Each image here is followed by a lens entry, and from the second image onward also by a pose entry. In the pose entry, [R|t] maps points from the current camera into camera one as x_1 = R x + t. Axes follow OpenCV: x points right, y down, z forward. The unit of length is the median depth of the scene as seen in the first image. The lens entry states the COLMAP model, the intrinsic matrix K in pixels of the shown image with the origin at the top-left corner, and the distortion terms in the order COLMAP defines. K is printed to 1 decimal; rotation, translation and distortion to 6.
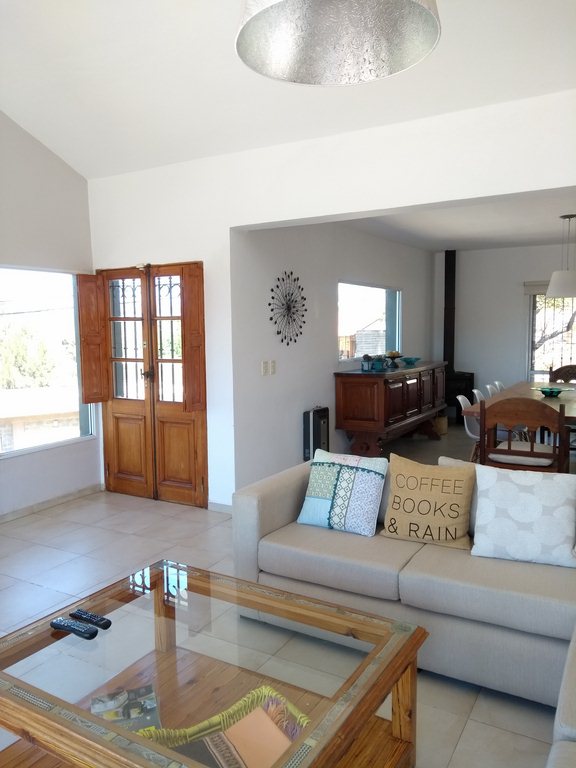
lens RADIAL K [[595.6, 0, 288.0], [0, 595.6, 384.0], [0, 0, 1]] dist [0.091111, -0.130635]
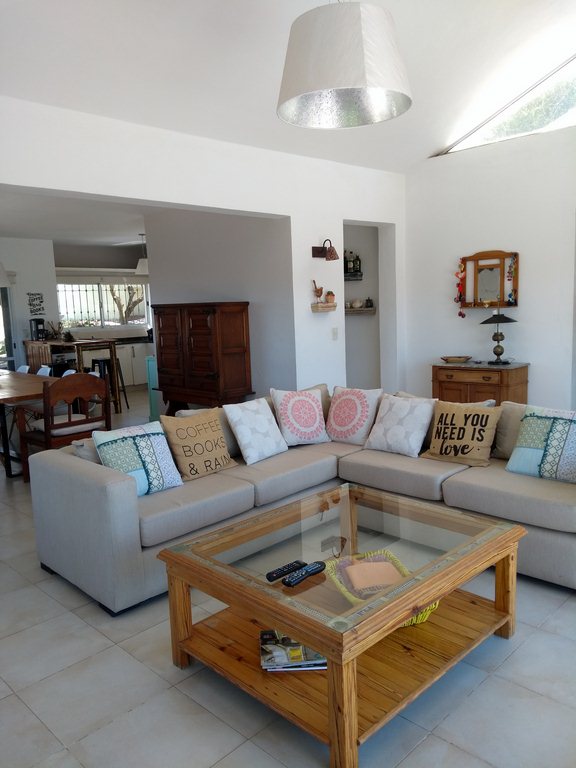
lens RADIAL K [[595.6, 0, 288.0], [0, 595.6, 384.0], [0, 0, 1]] dist [0.091111, -0.130635]
pose [[0.243789, -0.125640, 0.961656, -0.525272], [0.126141, 0.987258, 0.097007, -0.014760], [-0.961590, 0.097655, 0.256531, 0.281933]]
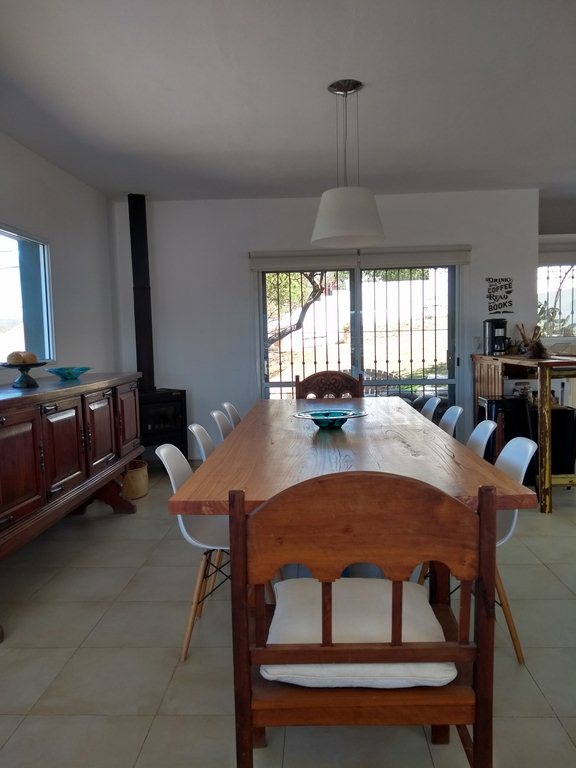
lens RADIAL K [[595.6, 0, 288.0], [0, 595.6, 384.0], [0, 0, 1]] dist [0.091111, -0.130635]
pose [[0.886209, -0.043760, 0.461214, 0.190992], [0.056307, 0.998323, -0.013471, -0.016415], [-0.459851, 0.037908, 0.887186, 0.648839]]
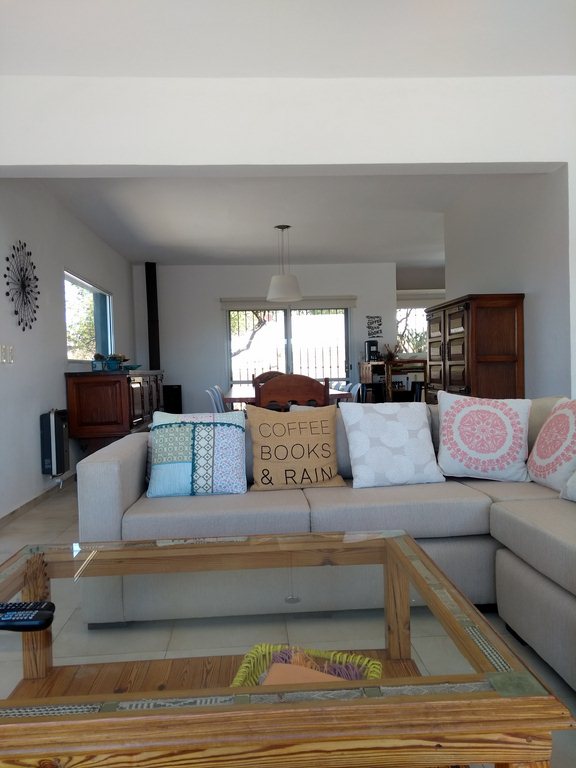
lens RADIAL K [[595.6, 0, 288.0], [0, 595.6, 384.0], [0, 0, 1]] dist [0.091111, -0.130635]
pose [[0.826835, -0.025170, 0.561880, -0.176899], [0.069628, 0.995894, -0.057849, 0.085896], [-0.558117, 0.086954, 0.825193, 0.123171]]
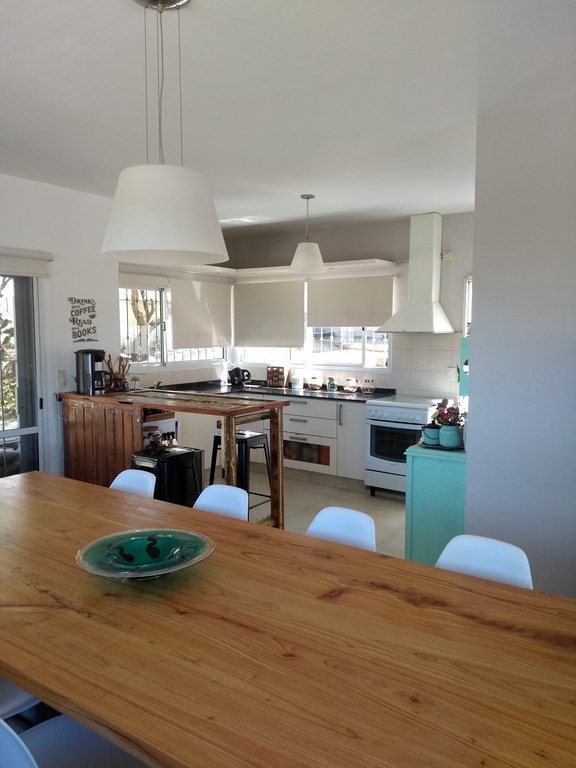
lens RADIAL K [[595.6, 0, 288.0], [0, 595.6, 384.0], [0, 0, 1]] dist [0.091111, -0.130635]
pose [[0.075567, -0.074921, 0.994322, 0.165156], [0.091486, 0.993488, 0.067905, -0.107959], [-0.992935, 0.085835, 0.081929, 1.067528]]
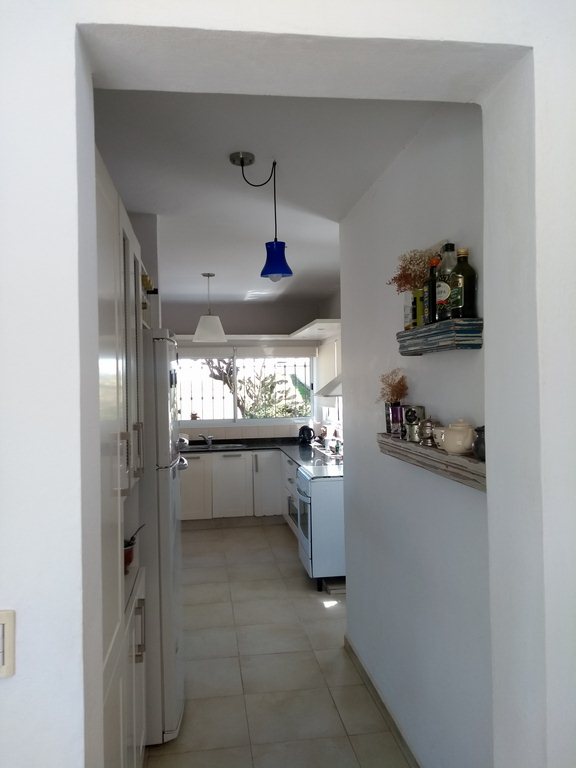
lens RADIAL K [[595.6, 0, 288.0], [0, 595.6, 384.0], [0, 0, 1]] dist [0.091111, -0.130635]
pose [[0.773505, -0.006876, 0.633753, 0.559104], [0.070949, 0.994595, -0.075803, -0.059792], [-0.629807, 0.103598, 0.769812, 0.252995]]
